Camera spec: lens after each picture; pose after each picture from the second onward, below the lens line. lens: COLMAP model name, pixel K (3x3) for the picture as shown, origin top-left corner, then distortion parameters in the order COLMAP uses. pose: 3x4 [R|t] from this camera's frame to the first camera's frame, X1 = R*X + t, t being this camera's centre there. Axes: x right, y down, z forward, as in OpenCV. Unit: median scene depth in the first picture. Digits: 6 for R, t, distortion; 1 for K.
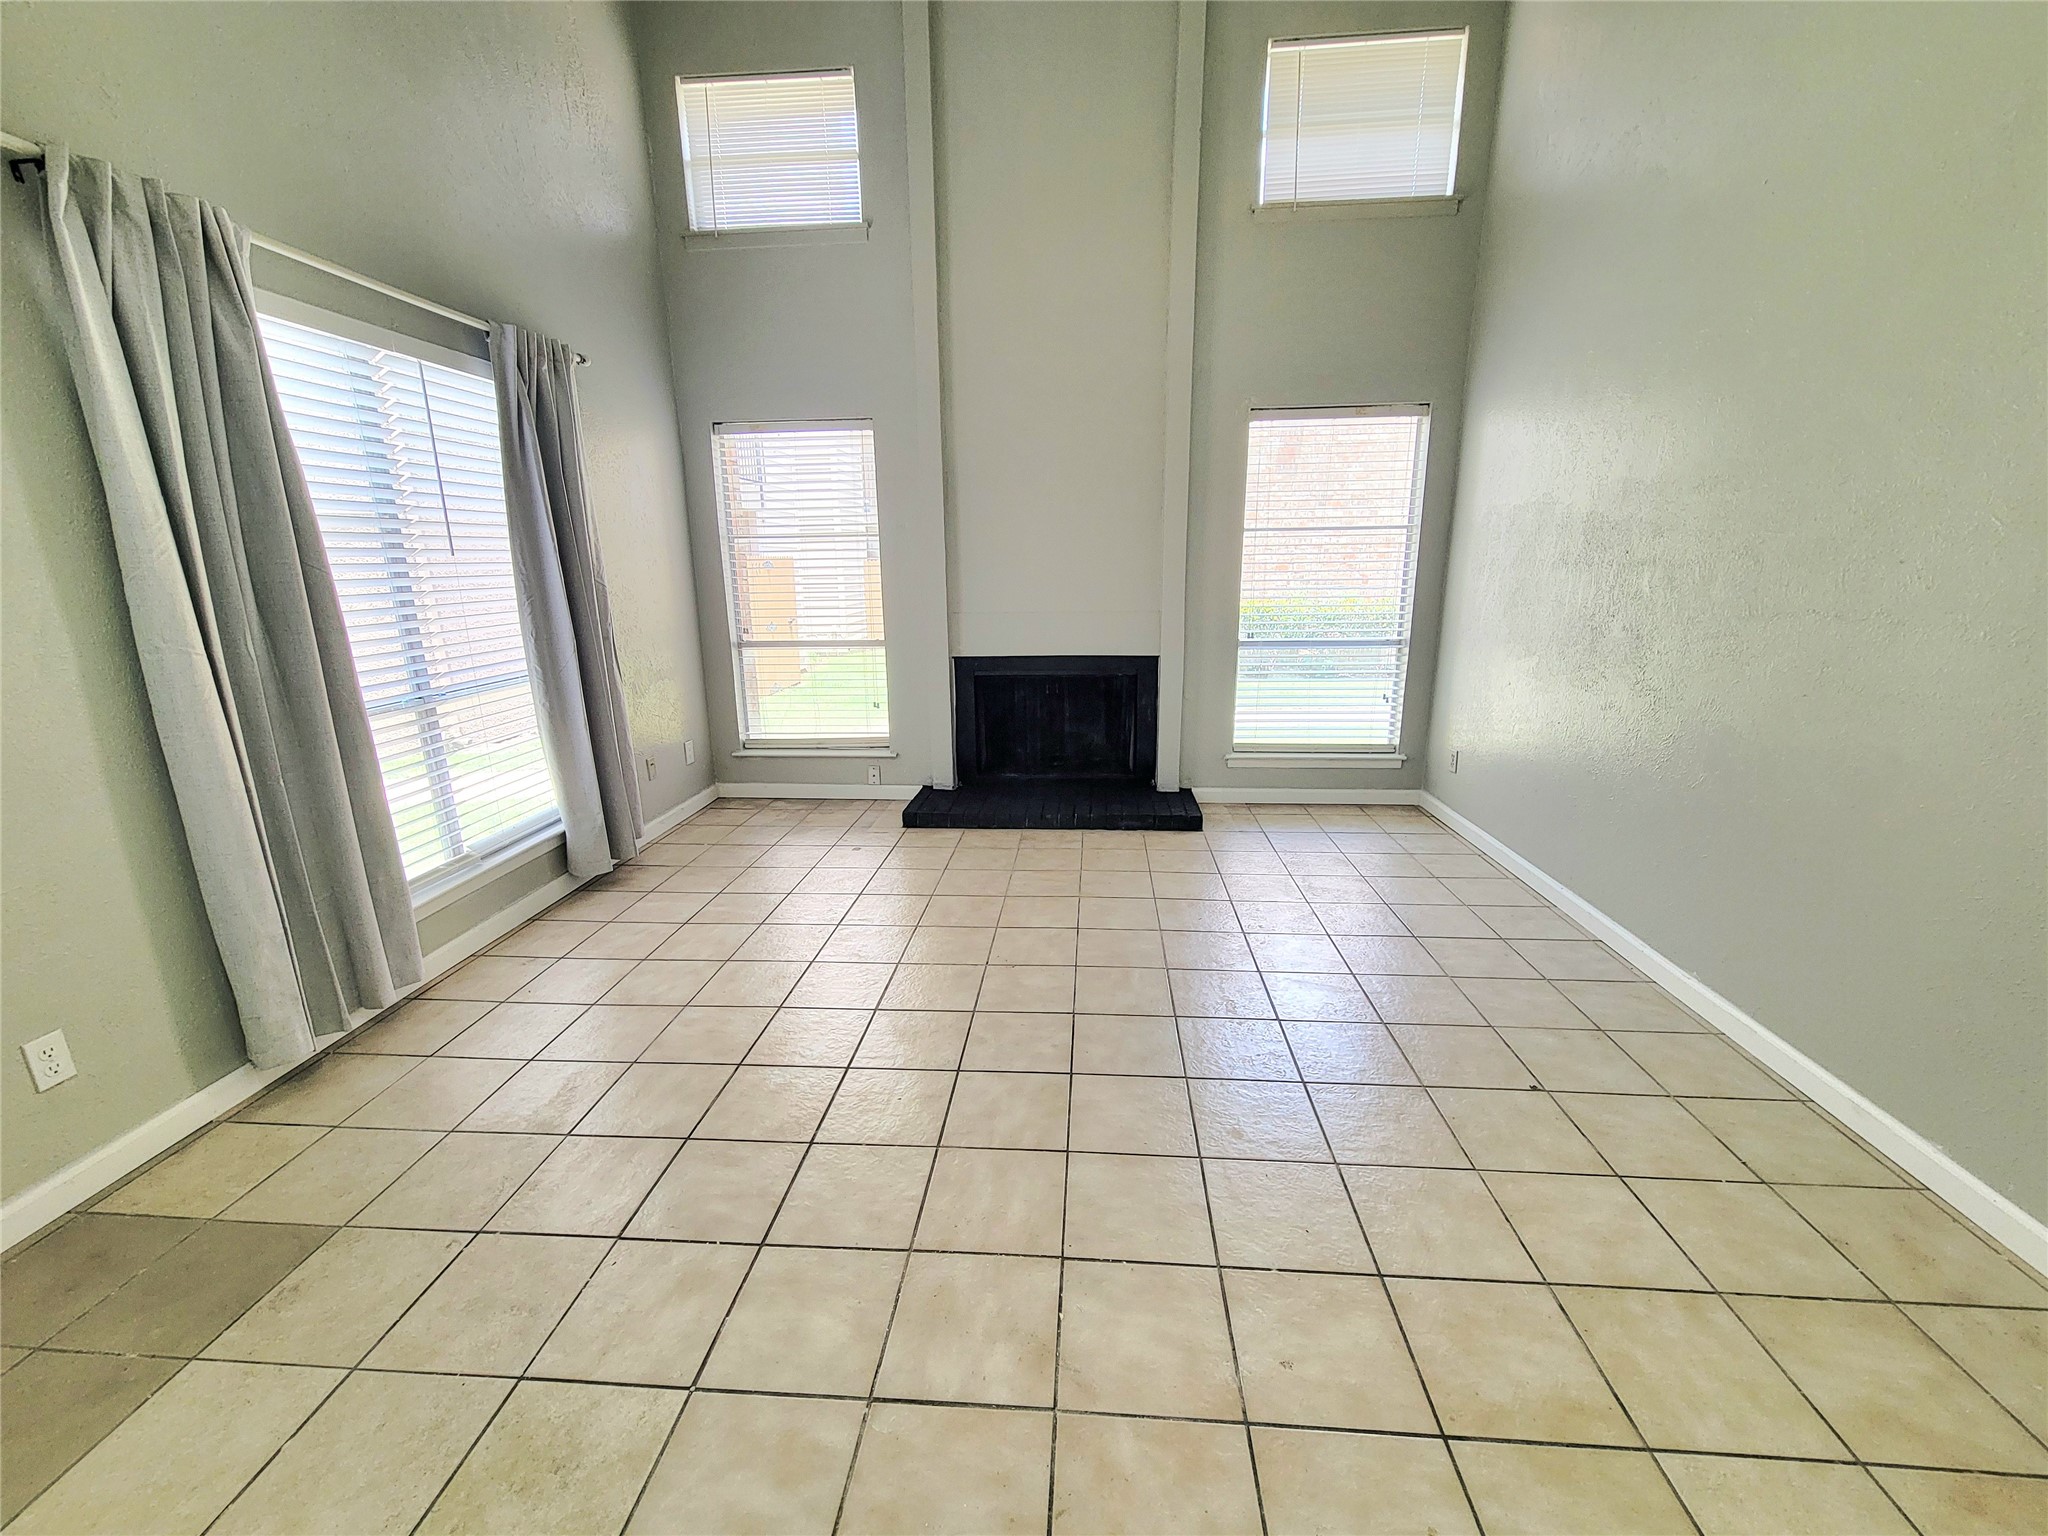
lens RADIAL K [[834.7, 0, 1030.7], [0, 834.7, 771.9], [0, 0, 1]] dist [0.000692, -0.000575]
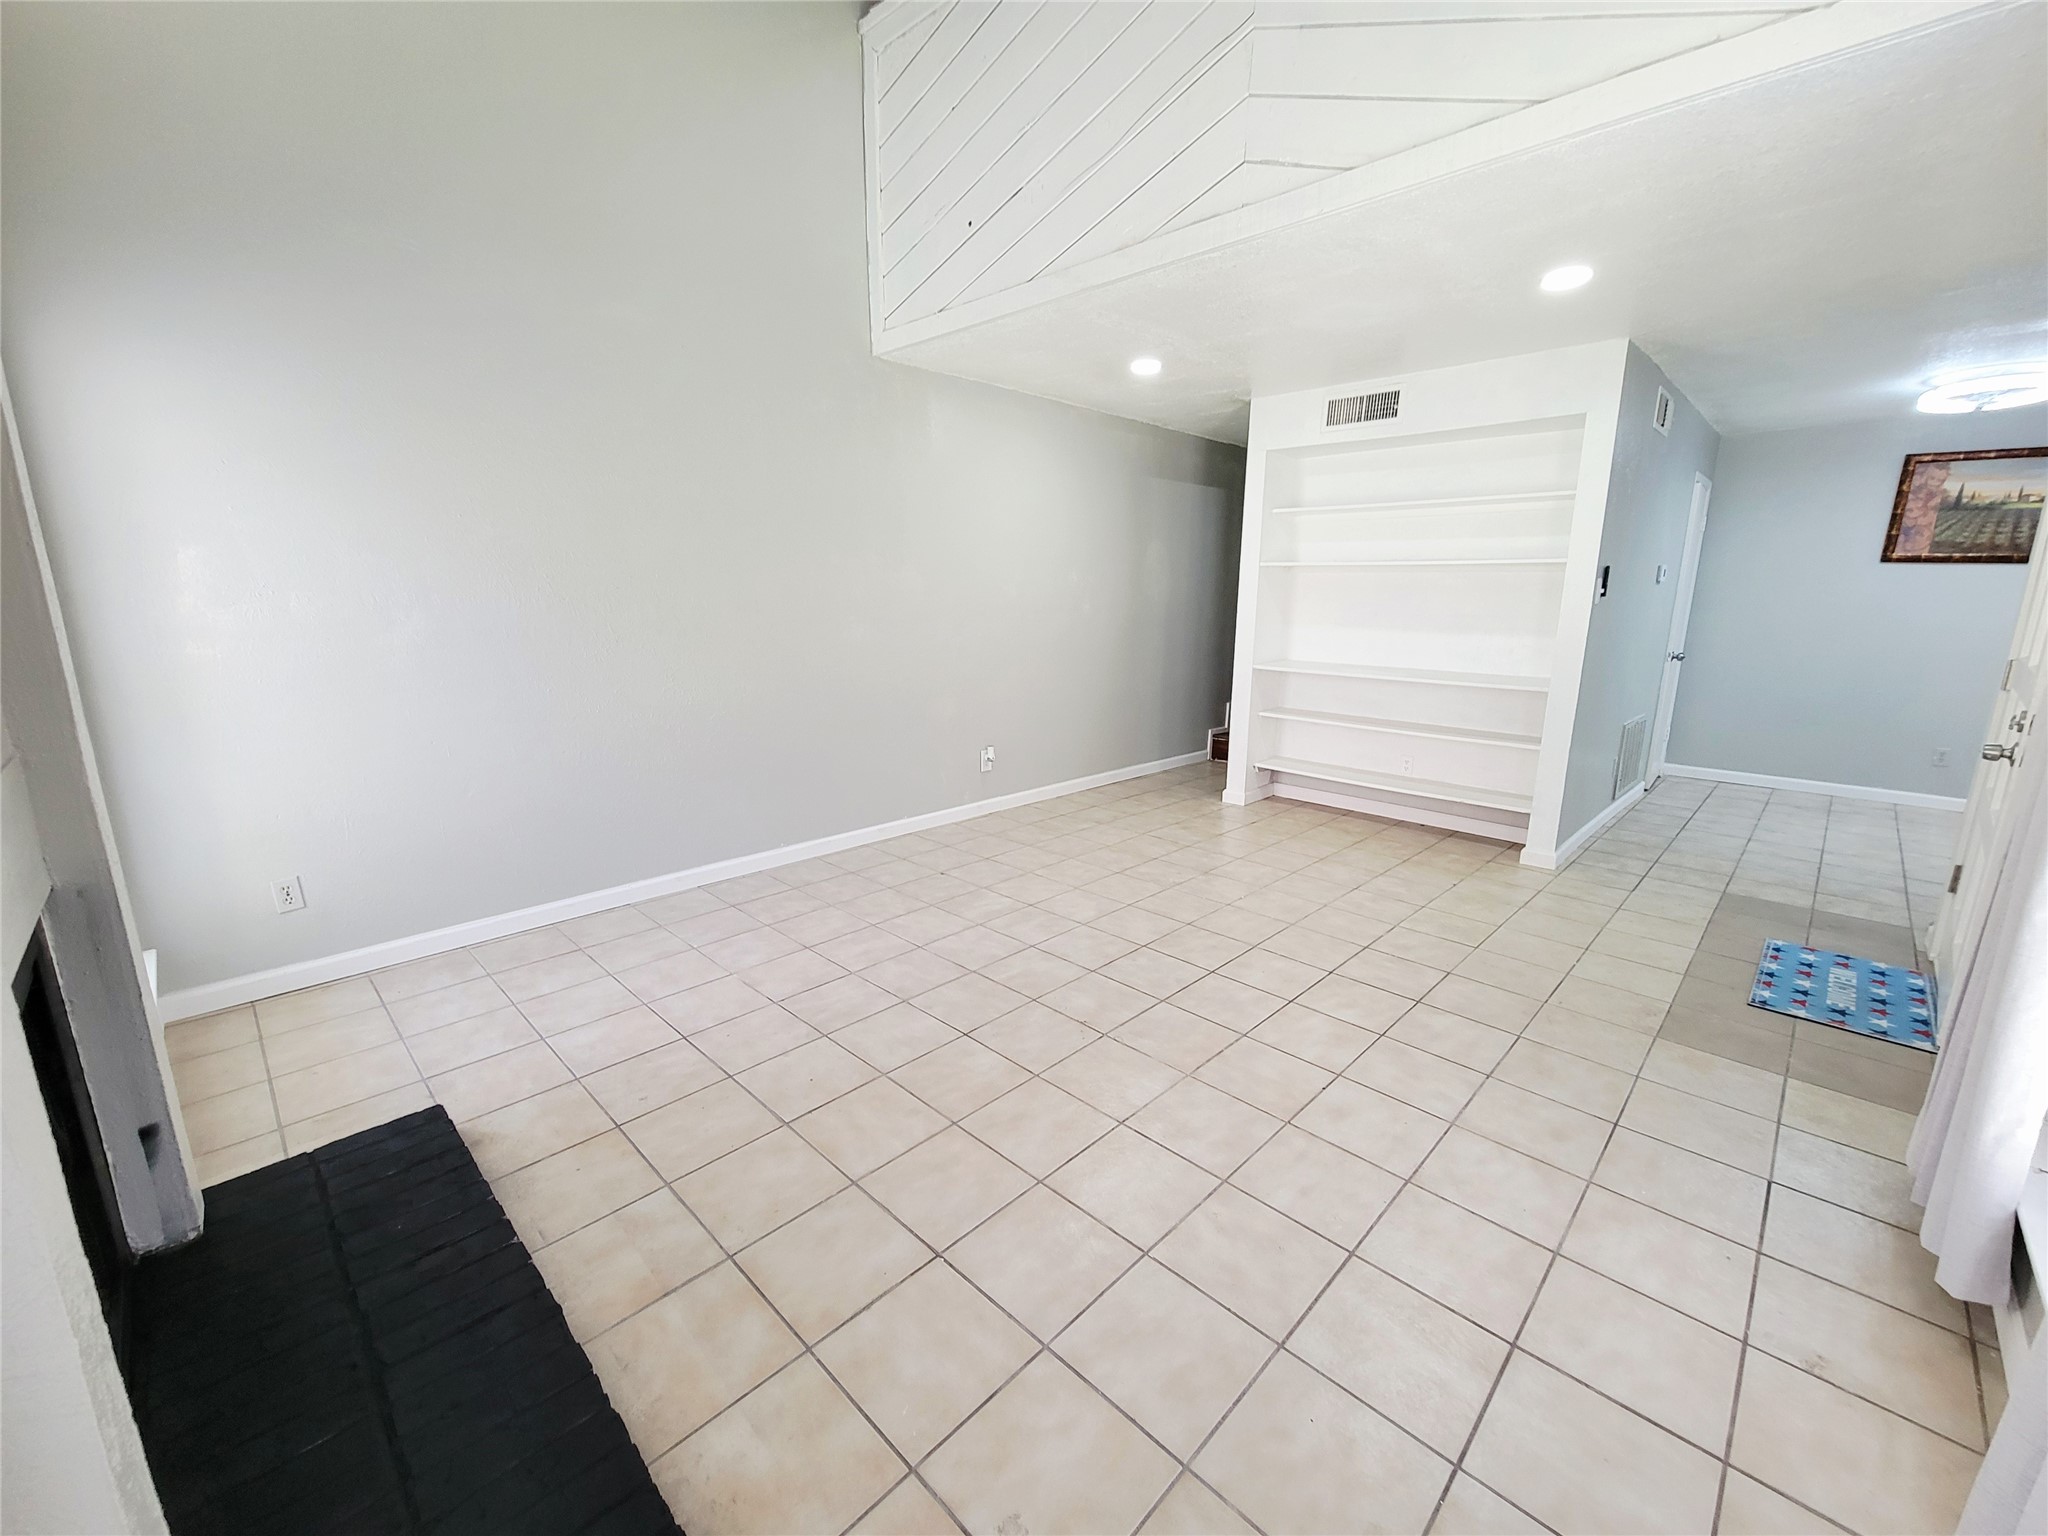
lens RADIAL K [[834.7, 0, 1030.7], [0, 834.7, 771.9], [0, 0, 1]] dist [0.000692, -0.000575]
pose [[-0.767159, -0.127923, 0.628572, -0.349222], [0.162174, 0.909399, 0.383006, -0.258259], [-0.620618, 0.395764, -0.676908, 1.033168]]
